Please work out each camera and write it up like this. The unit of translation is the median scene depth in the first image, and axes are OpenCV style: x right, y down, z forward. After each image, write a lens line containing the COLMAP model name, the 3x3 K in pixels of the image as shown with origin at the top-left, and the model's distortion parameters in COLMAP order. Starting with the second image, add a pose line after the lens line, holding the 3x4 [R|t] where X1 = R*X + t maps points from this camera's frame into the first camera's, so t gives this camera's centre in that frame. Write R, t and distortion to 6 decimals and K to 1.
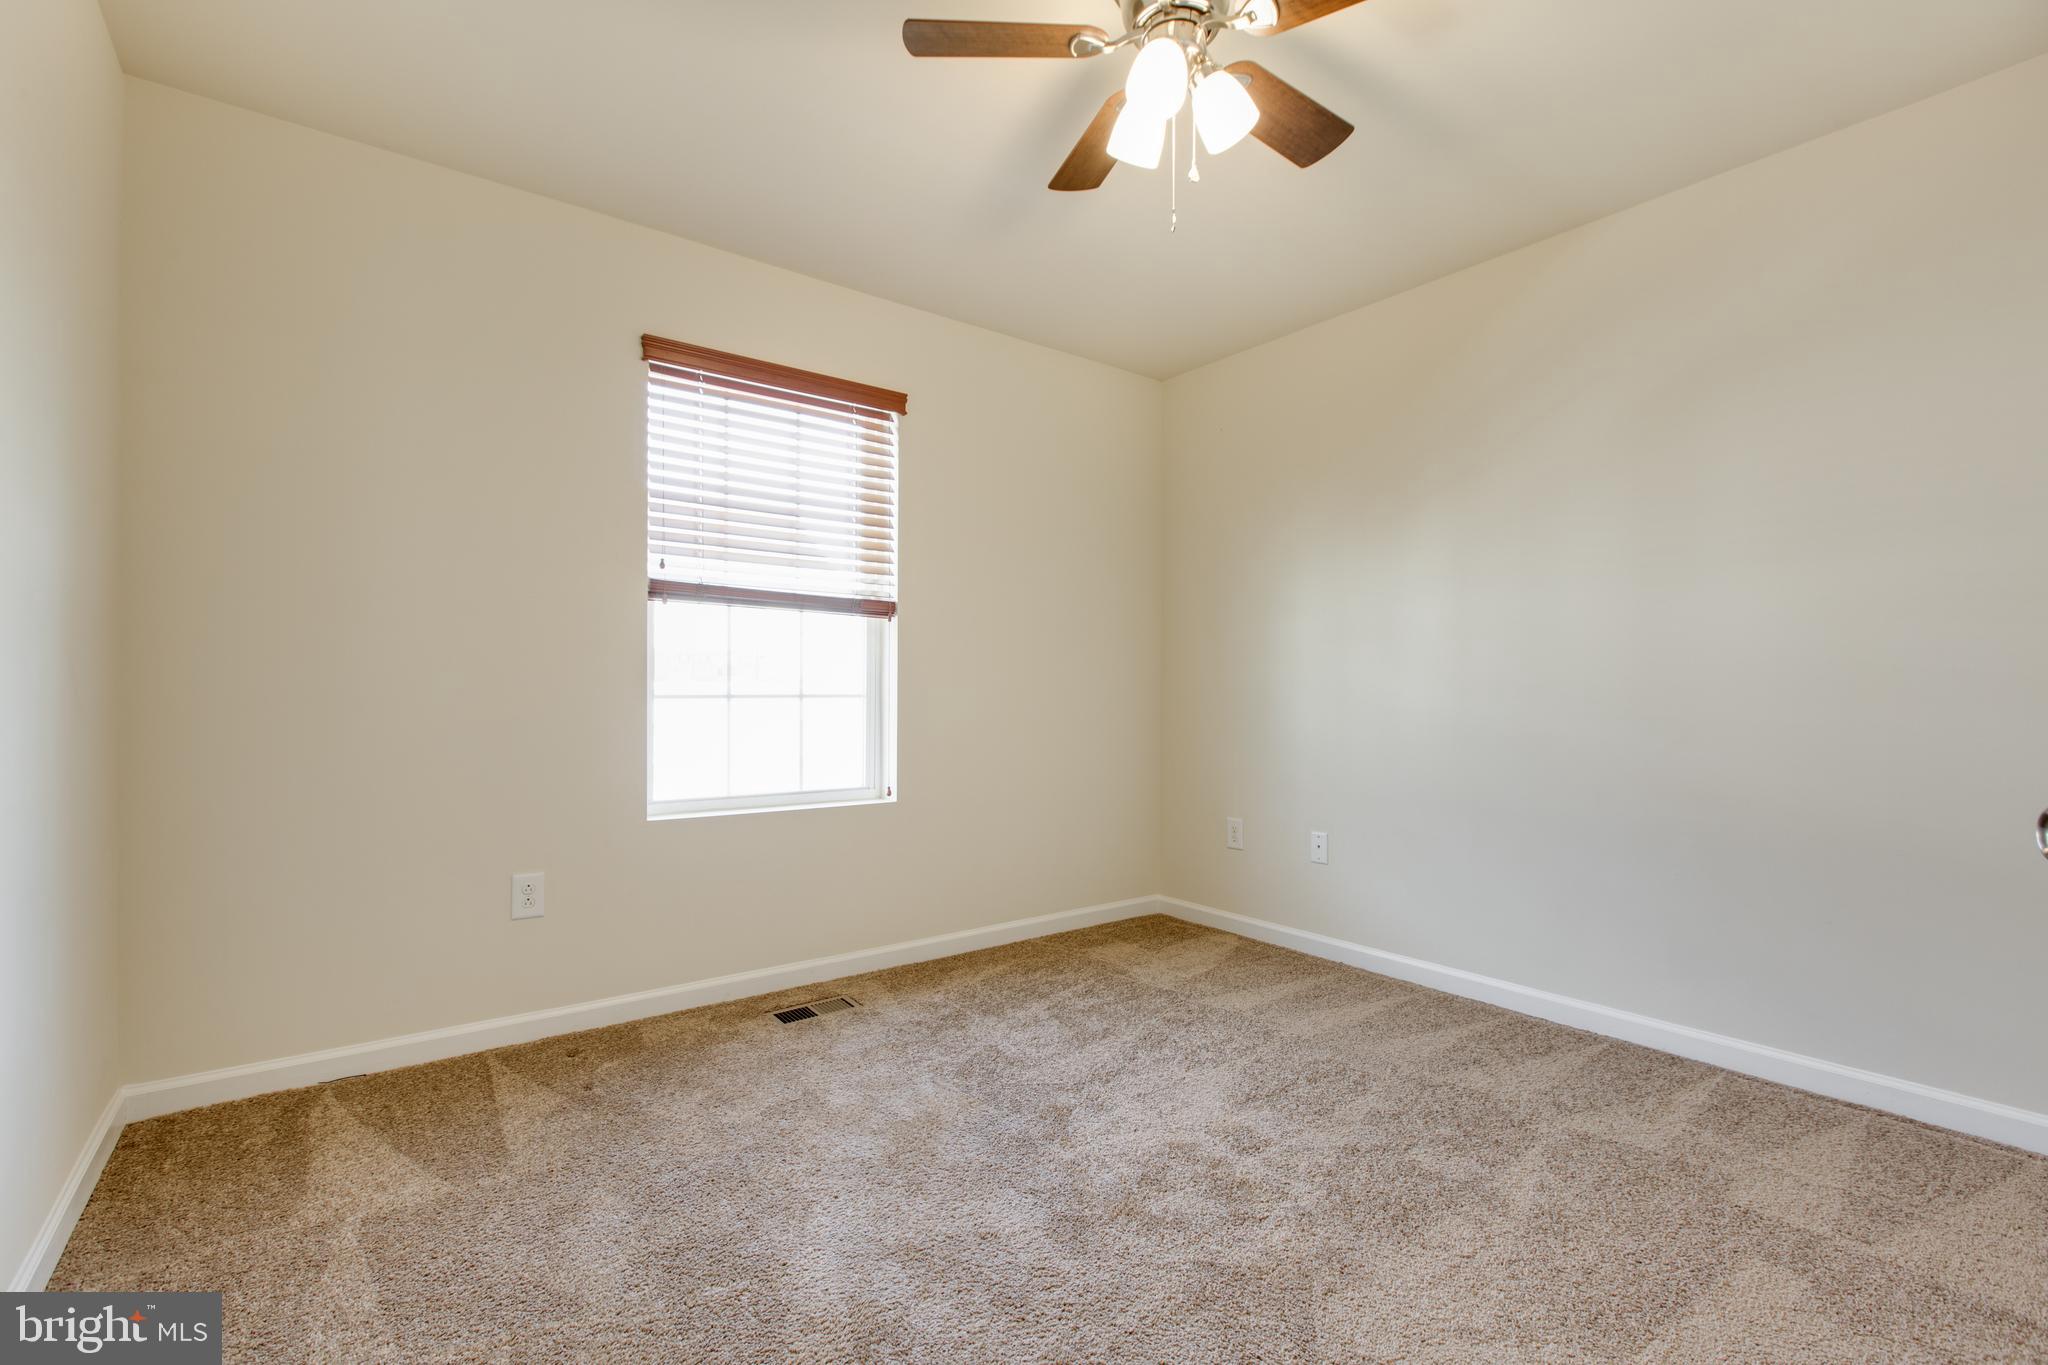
lens RADIAL K [[912.0, 0, 1021.0], [0, 912.0, 691.4], [0, 0, 1]] dist [0.003552, -0.001023]
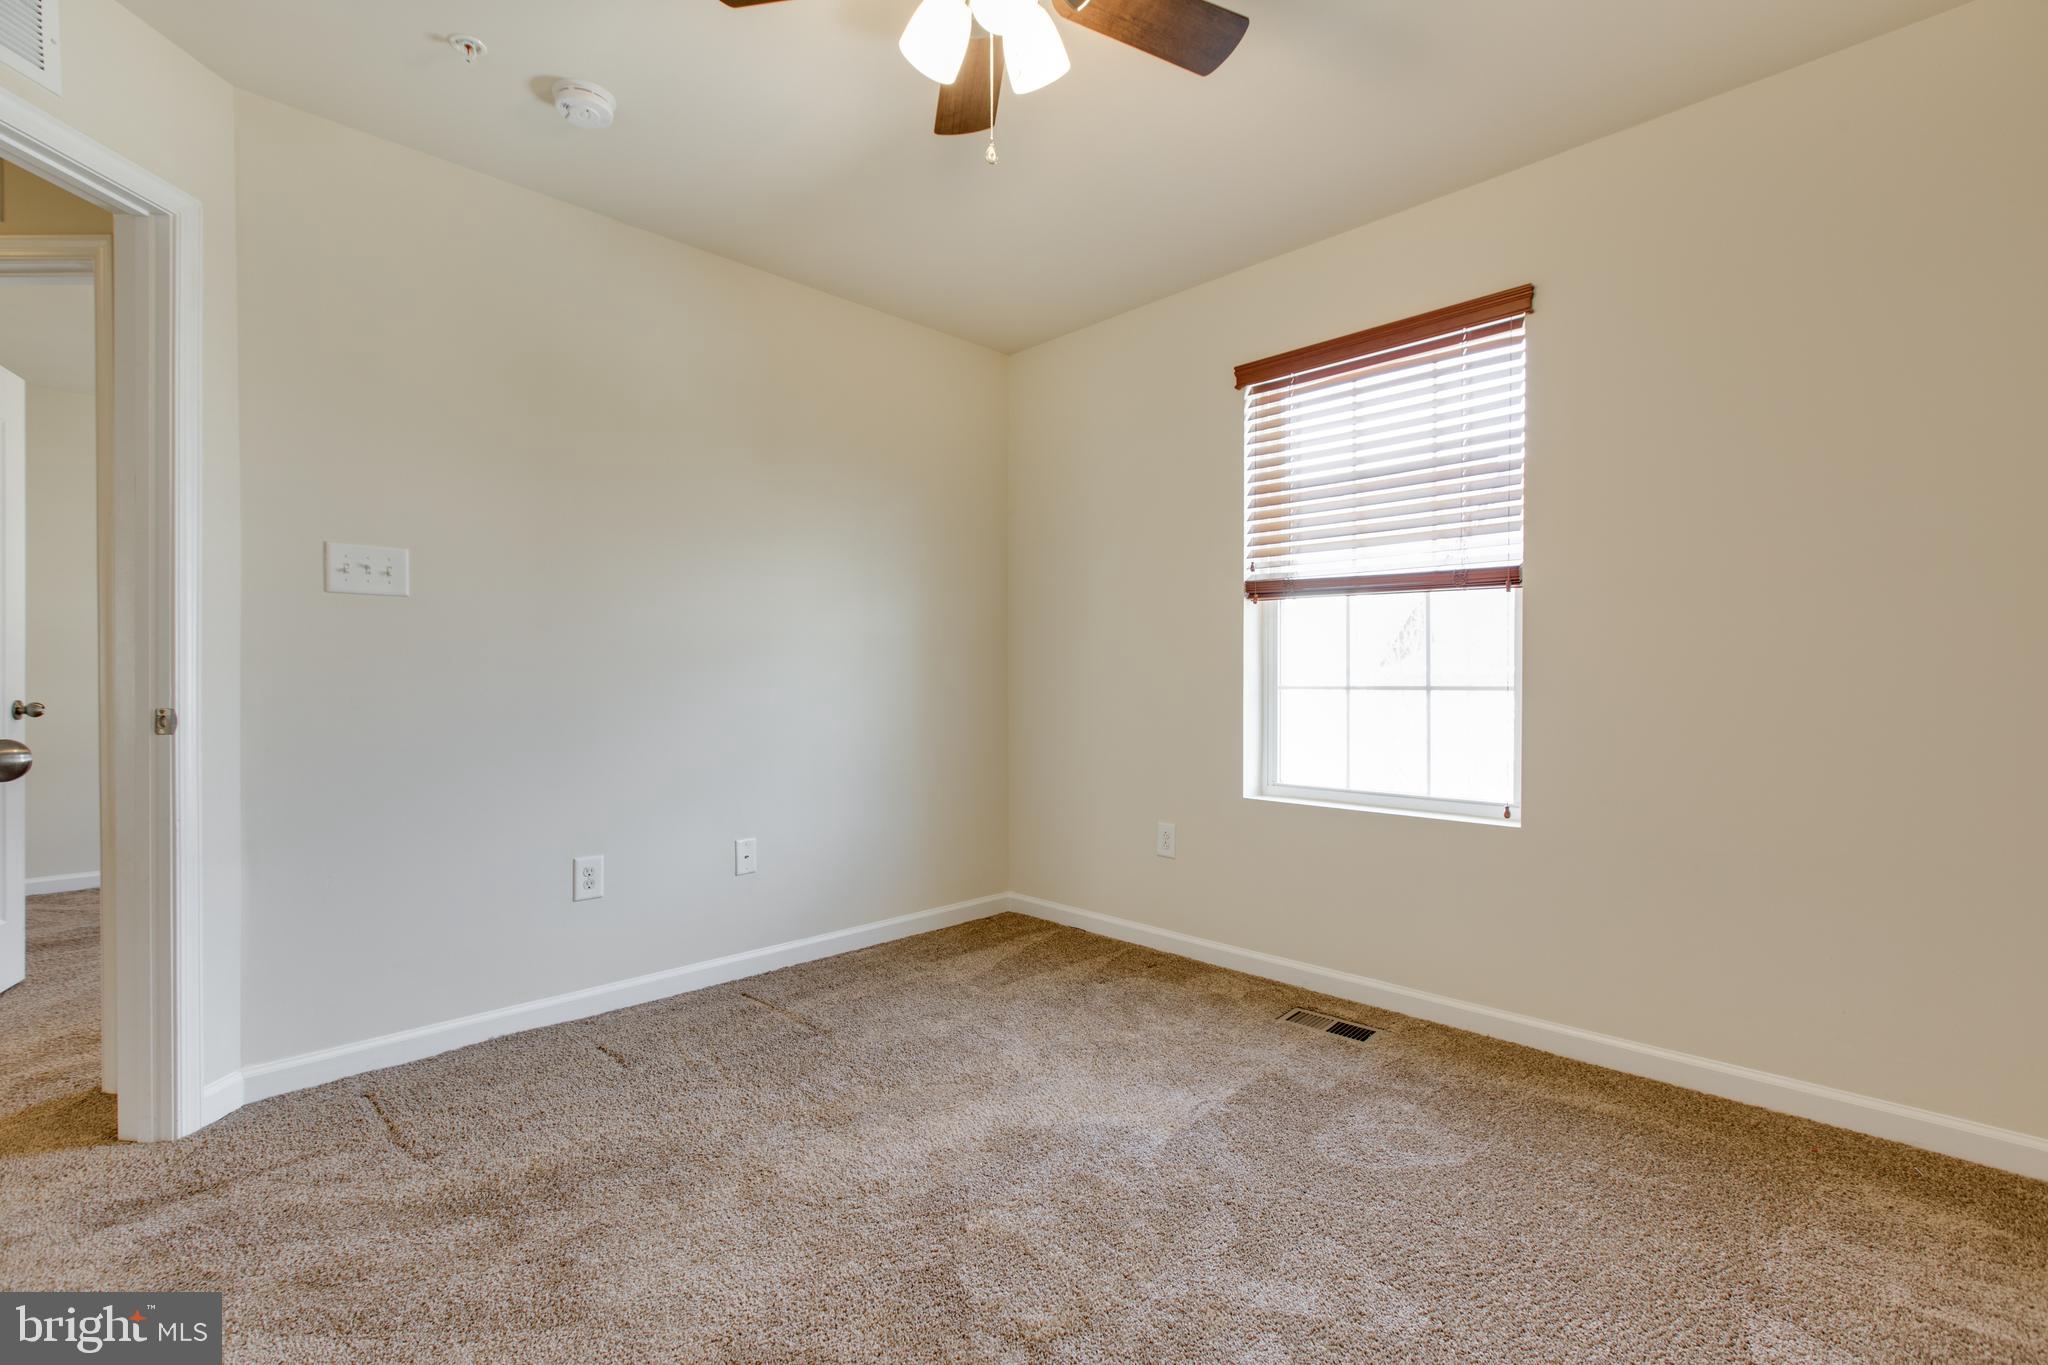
lens RADIAL K [[912.0, 0, 1005.8], [0, 912.0, 686.9], [0, 0, 1]] dist [0.003552, -0.001023]
pose [[0.130594, 0.008328, -0.991401, 0.612678], [0.001359, 0.999962, 0.008579, -0.004472], [0.991435, -0.002468, 0.130578, 0.517894]]
